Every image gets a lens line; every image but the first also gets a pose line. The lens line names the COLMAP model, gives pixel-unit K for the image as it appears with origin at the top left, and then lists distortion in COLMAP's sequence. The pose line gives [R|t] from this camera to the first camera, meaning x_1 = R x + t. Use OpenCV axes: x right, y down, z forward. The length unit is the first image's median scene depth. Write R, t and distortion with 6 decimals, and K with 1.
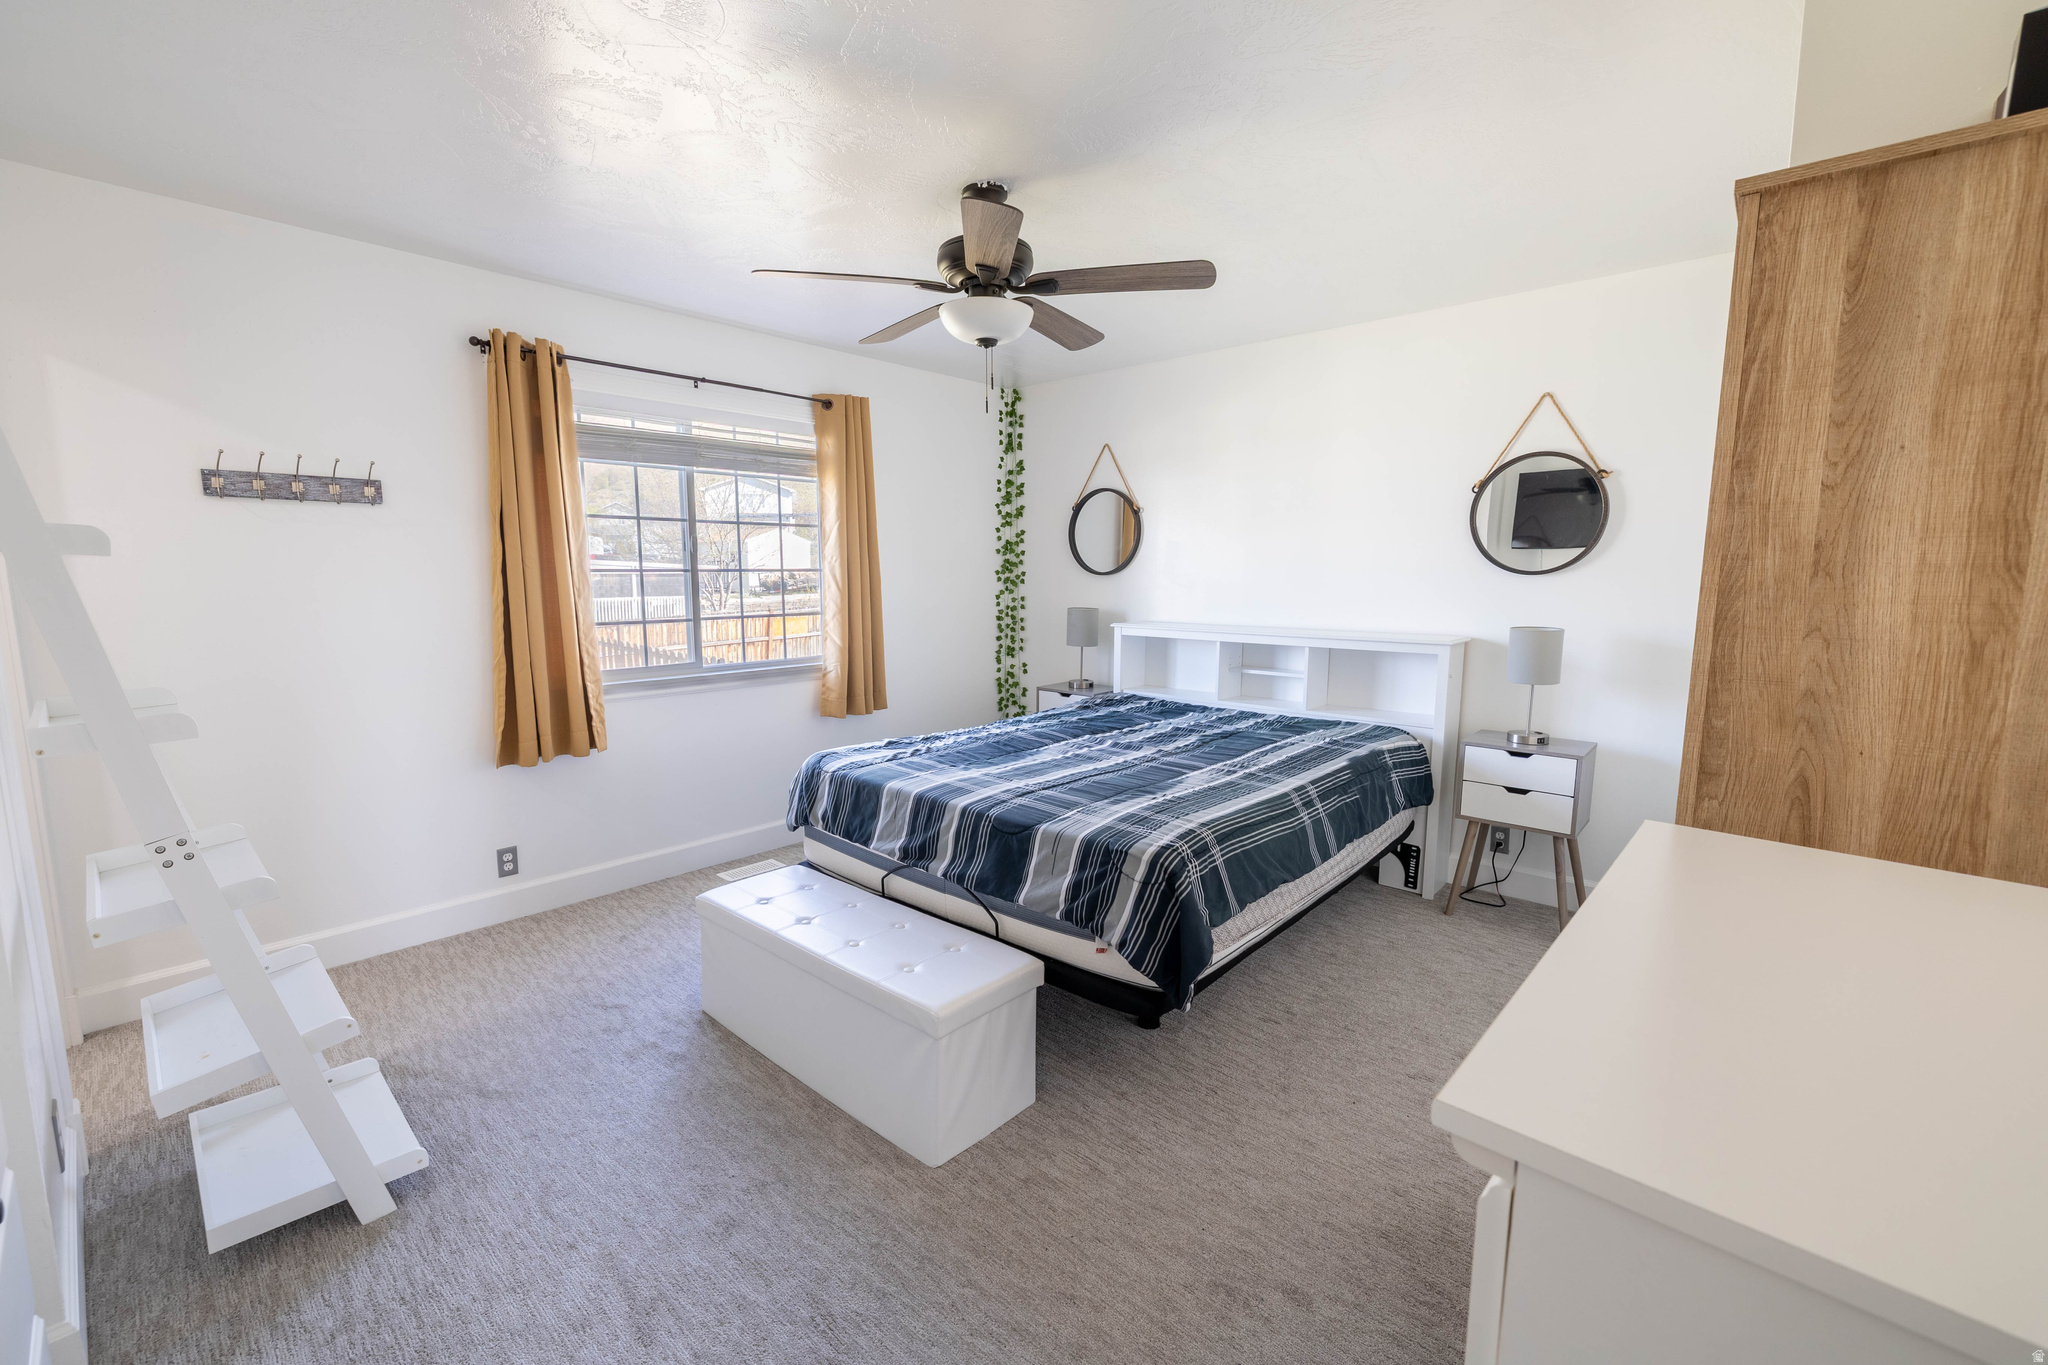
lens RADIAL K [[867.1, 0, 1010.9], [0, 867.1, 686.4], [0, 0, 1]] dist [-0.005034, 0.000633]
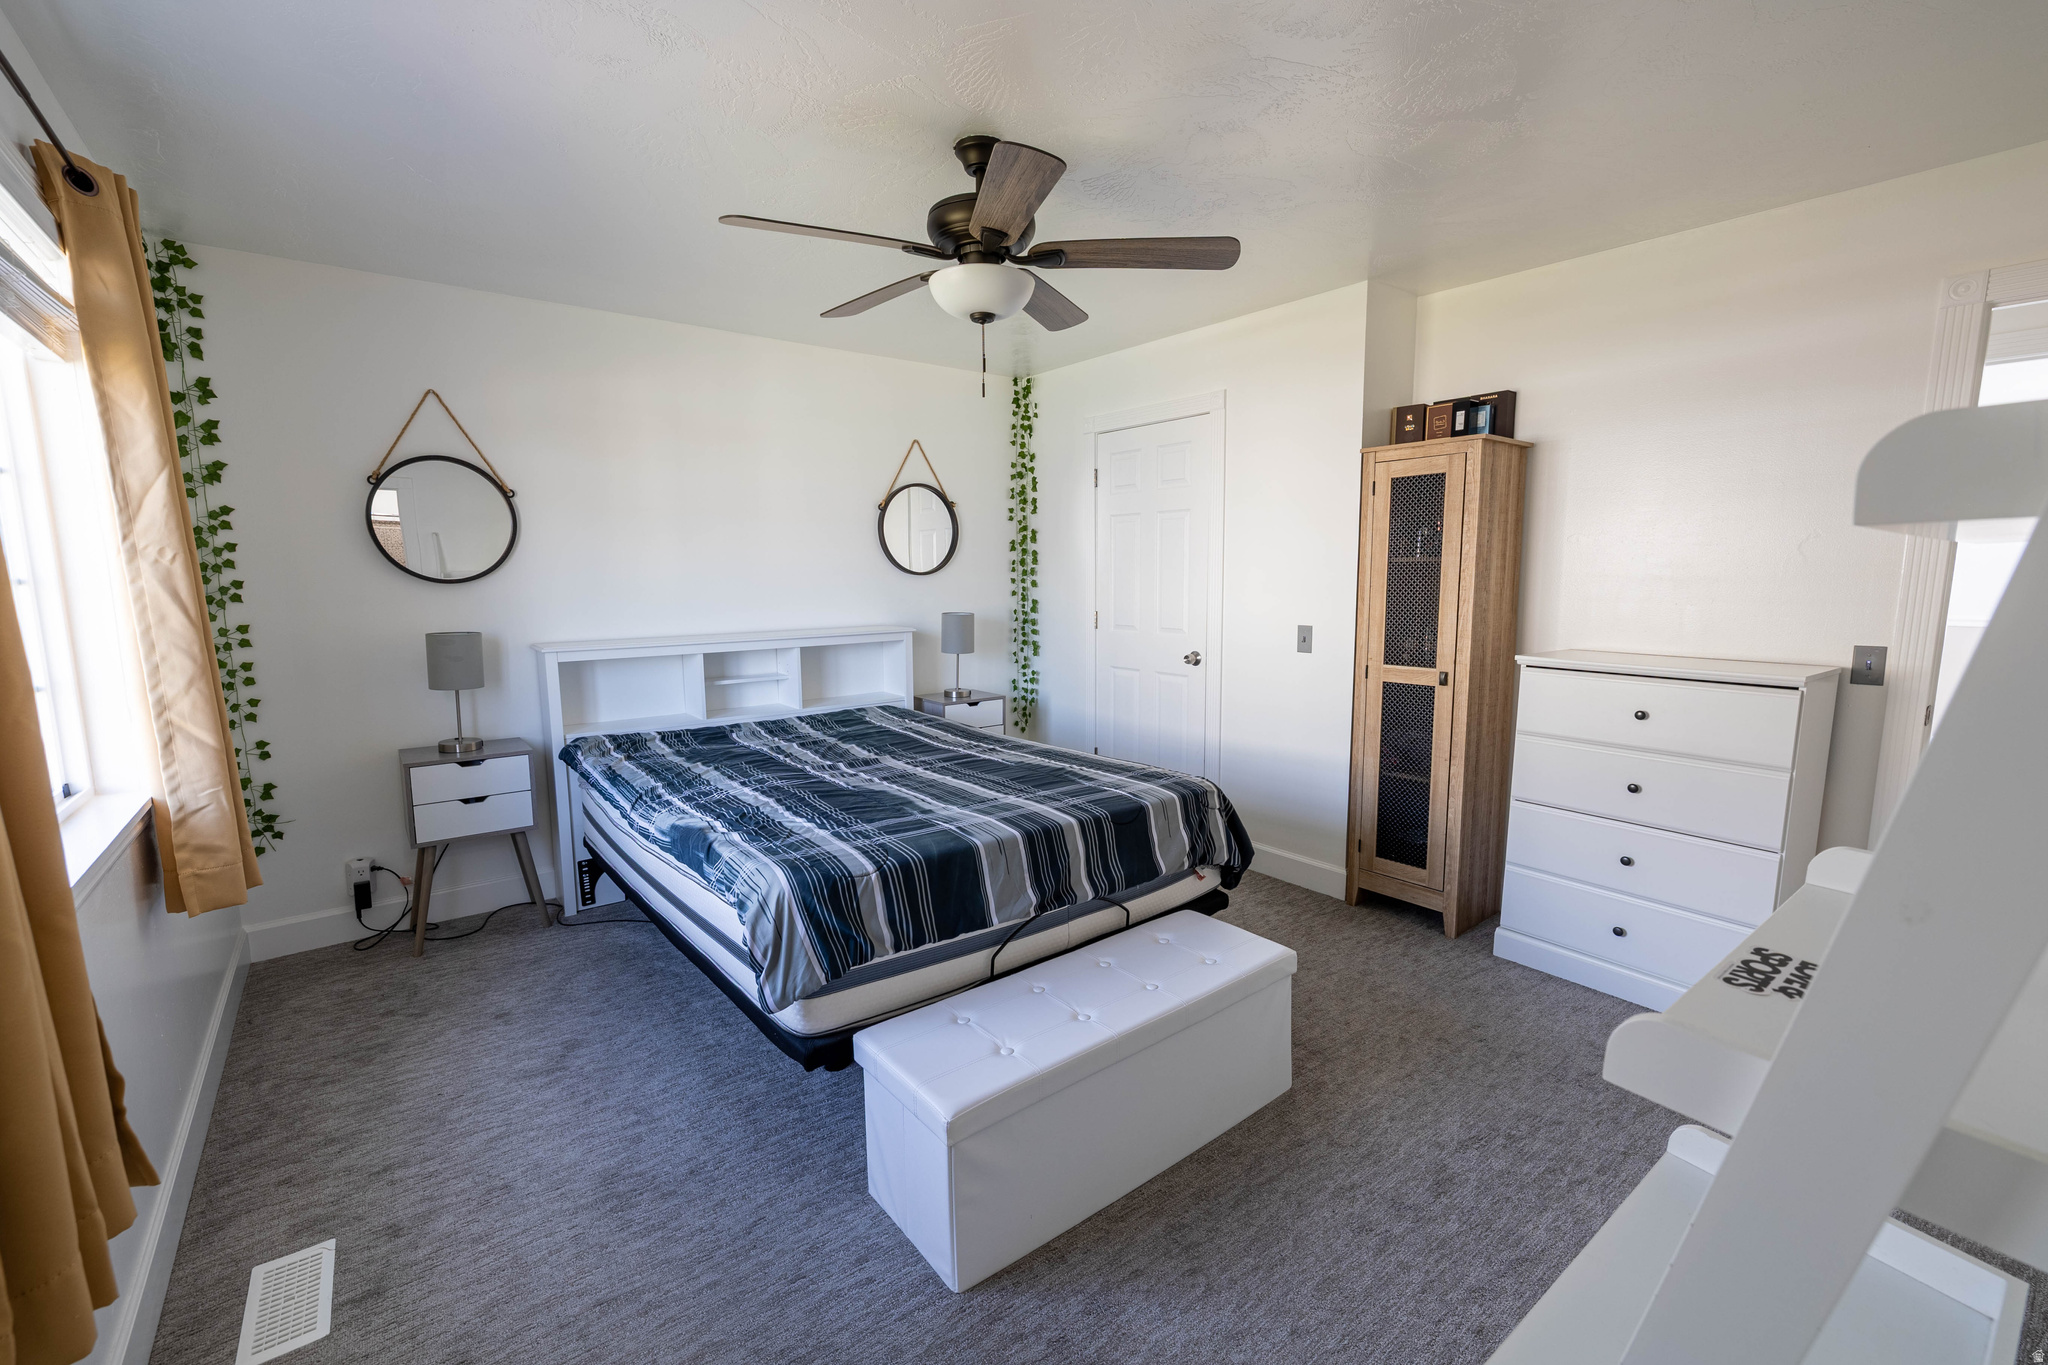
lens RADIAL K [[867.1, 0, 1017.3], [0, 867.1, 689.9], [0, 0, 1]] dist [-0.005034, 0.000633]
pose [[0.155750, -0.136442, 0.978328, -0.622111], [0.138832, 0.983607, 0.115076, -0.077237], [-0.977992, 0.117900, 0.172139, 0.564764]]
